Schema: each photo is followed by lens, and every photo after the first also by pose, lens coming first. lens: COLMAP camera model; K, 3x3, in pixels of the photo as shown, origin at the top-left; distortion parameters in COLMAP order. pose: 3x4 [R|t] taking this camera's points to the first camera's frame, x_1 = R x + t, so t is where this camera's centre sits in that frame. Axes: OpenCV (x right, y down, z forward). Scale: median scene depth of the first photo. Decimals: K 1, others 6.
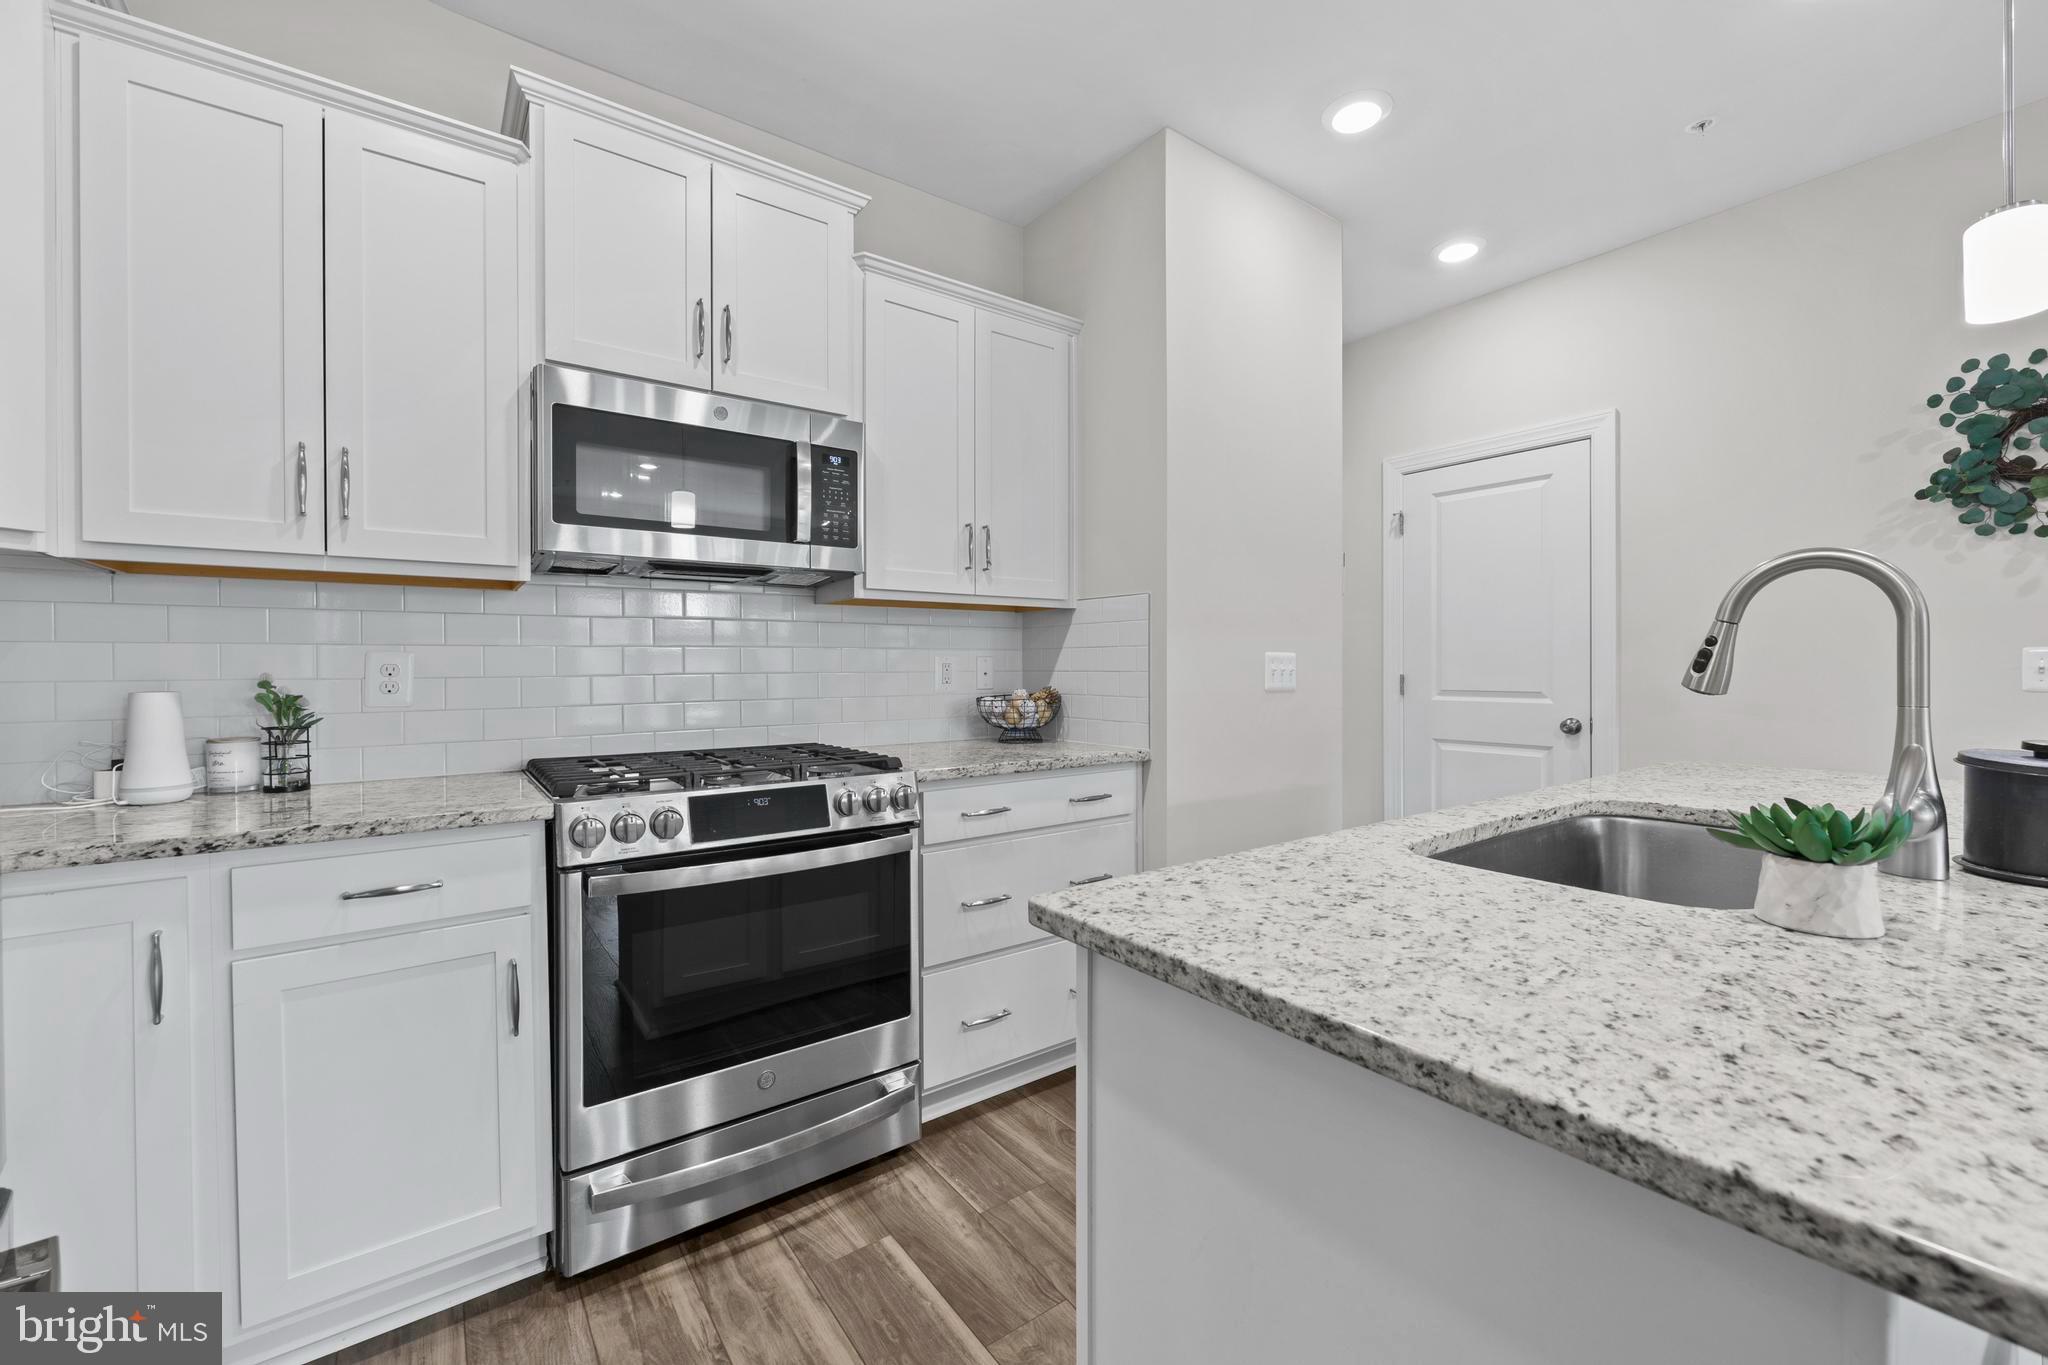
lens RADIAL K [[788.2, 0, 981.7], [0, 788.2, 672.9], [0, 0, 1]] dist [0.003536, 0.000534]
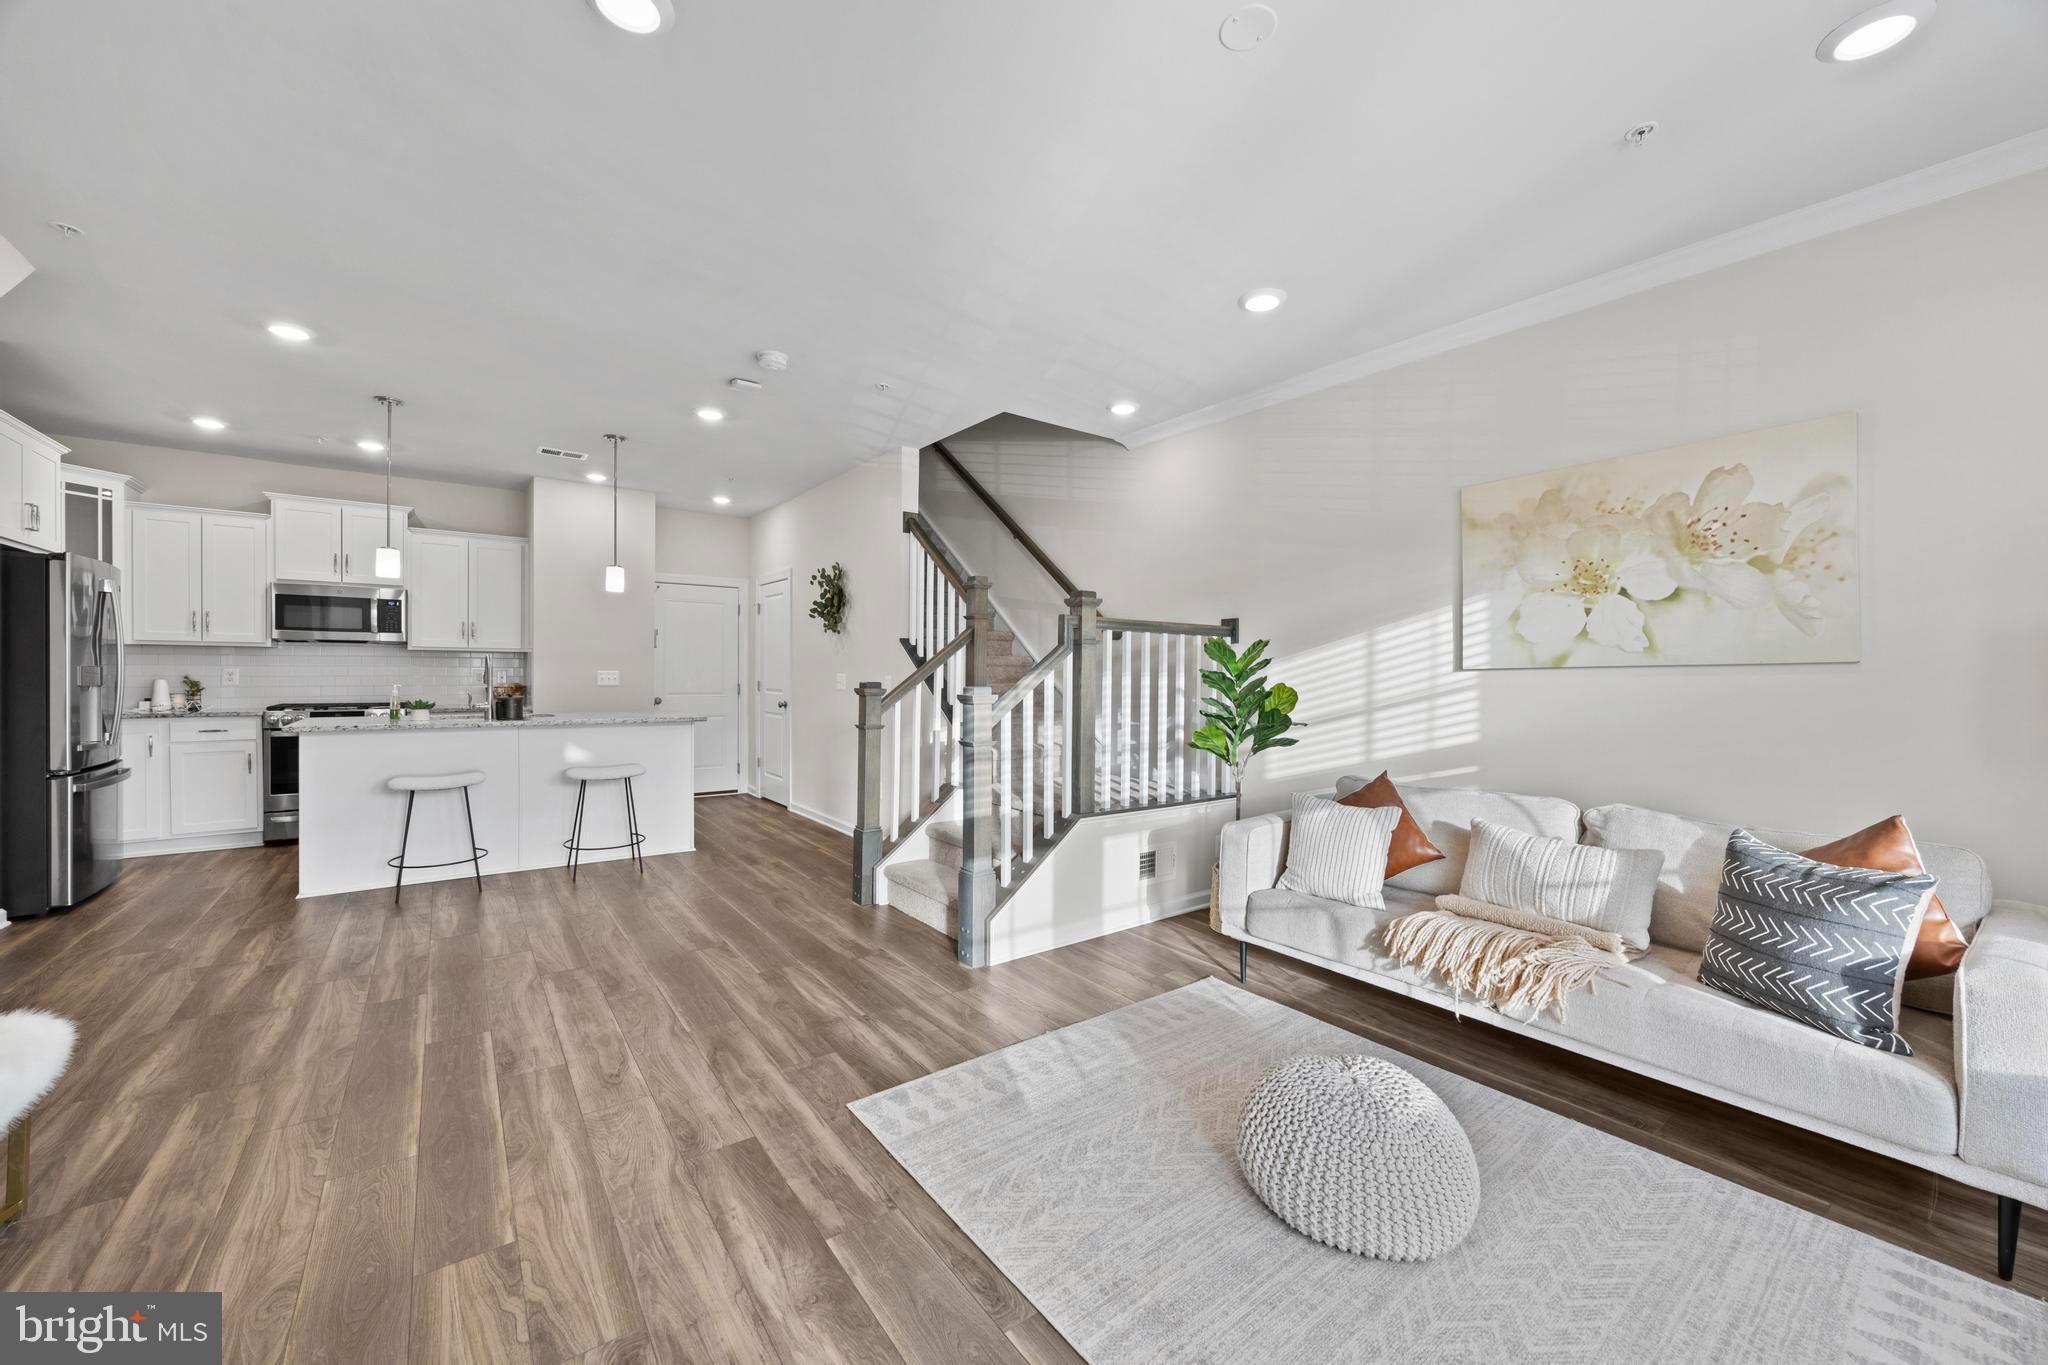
lens RADIAL K [[788.2, 0, 1015.3], [0, 788.2, 683.7], [0, 0, 1]] dist [0.003536, 0.000534]
pose [[0.999789, 0.014512, -0.014554, 1.982970], [-0.014403, 0.999868, 0.007576, -0.026865], [0.014662, -0.007364, 0.999865, -1.722361]]
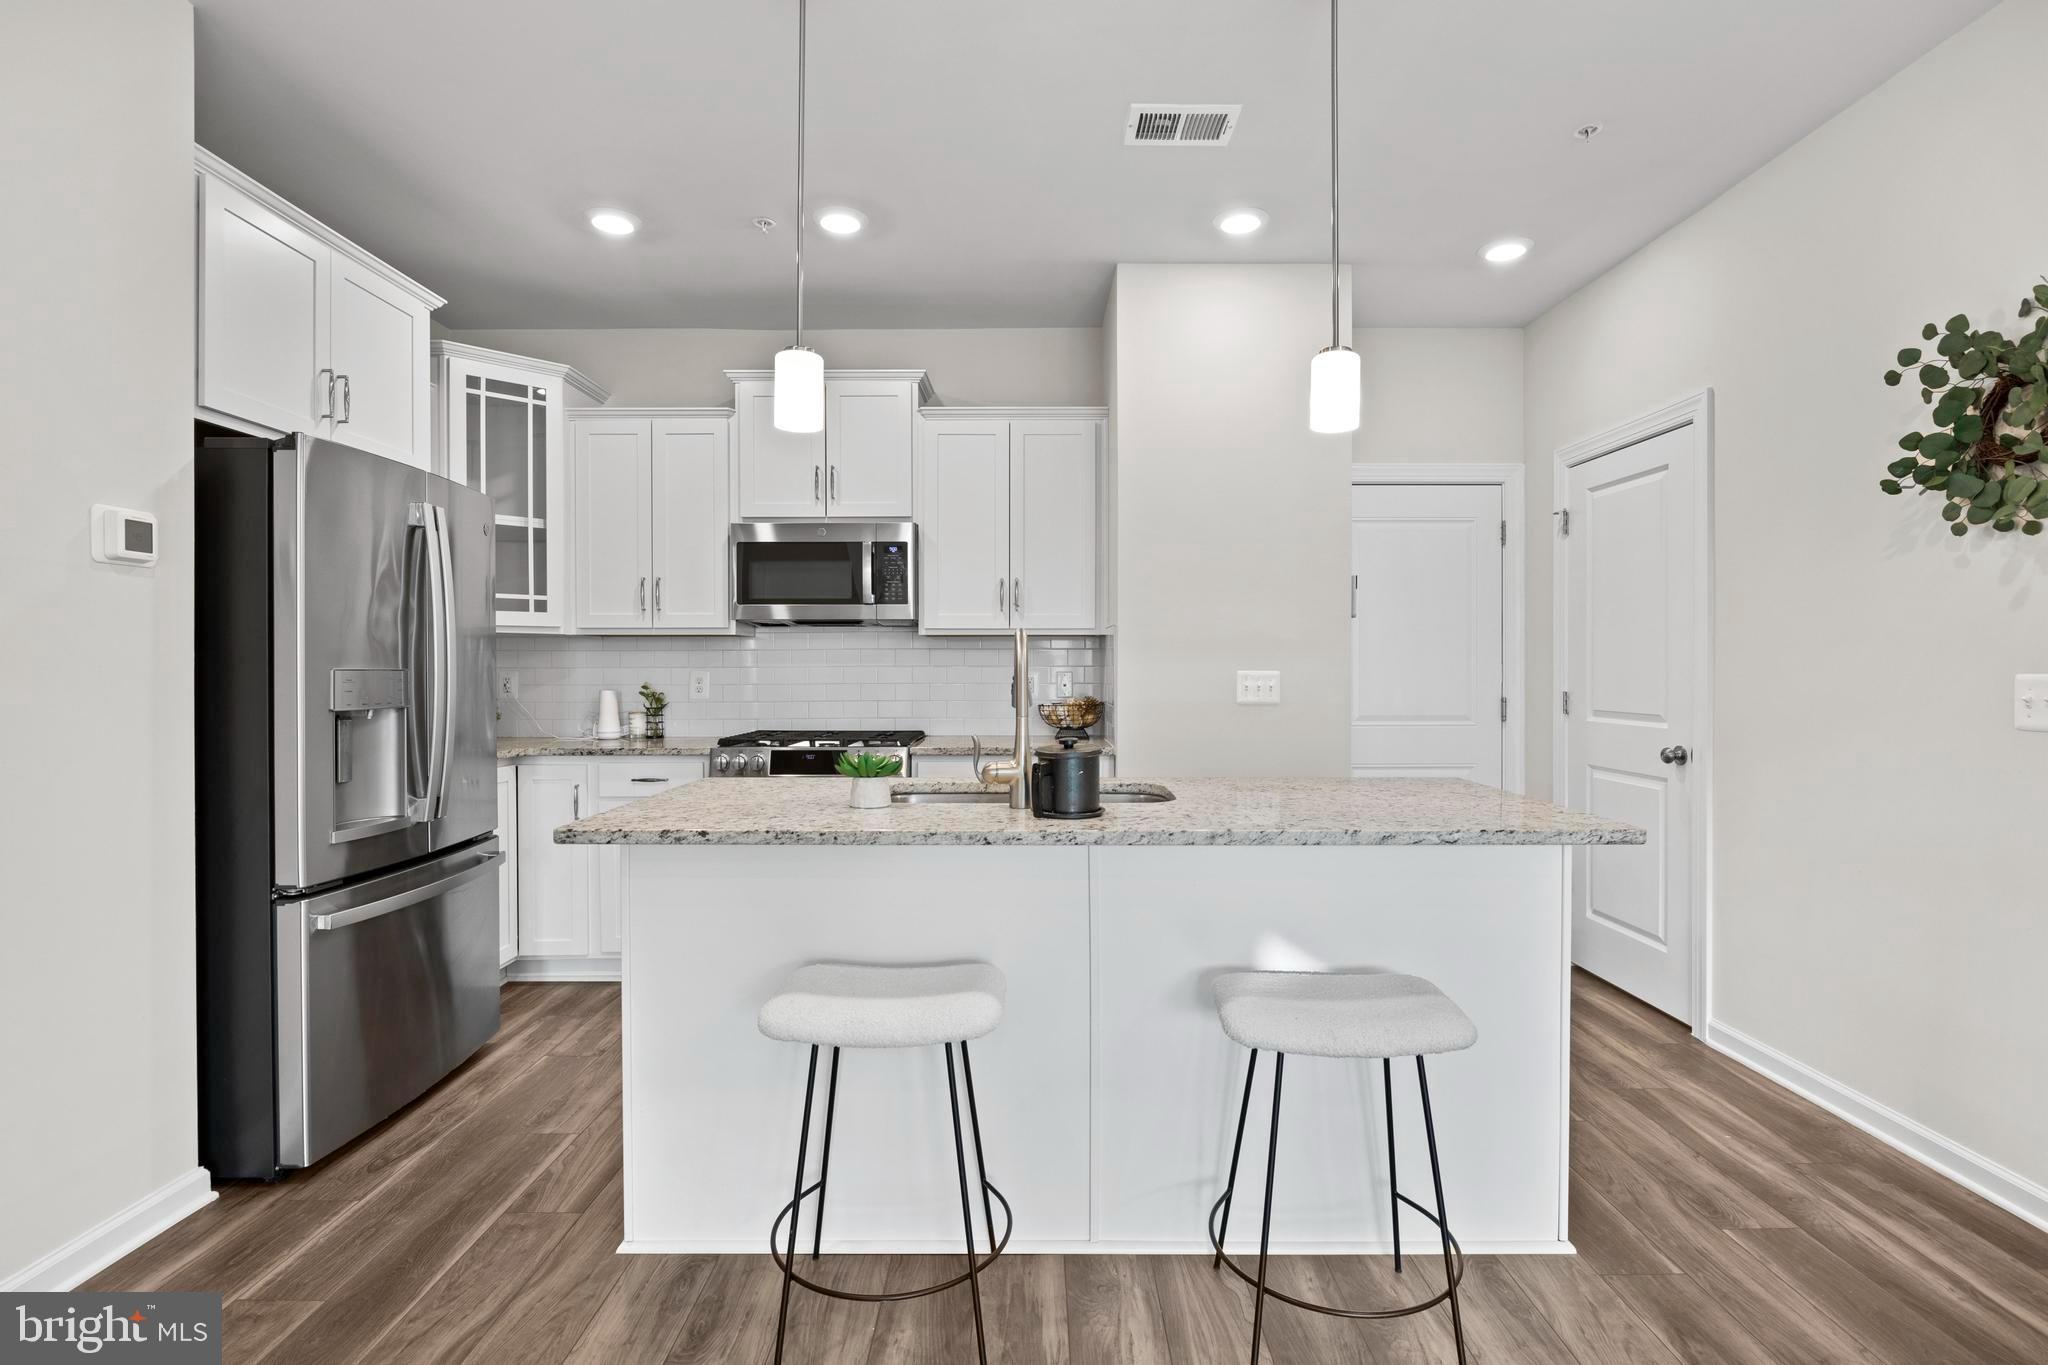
lens RADIAL K [[953.4, 0, 1058.3], [0, 953.4, 685.8], [0, 0, 1]] dist [-0.001470, -0.000138]
pose [[0.817484, 0.015214, -0.575751, 1.088438], [-0.007242, 0.999844, 0.016136, -0.028278], [0.575906, -0.009021, 0.817466, -0.336858]]
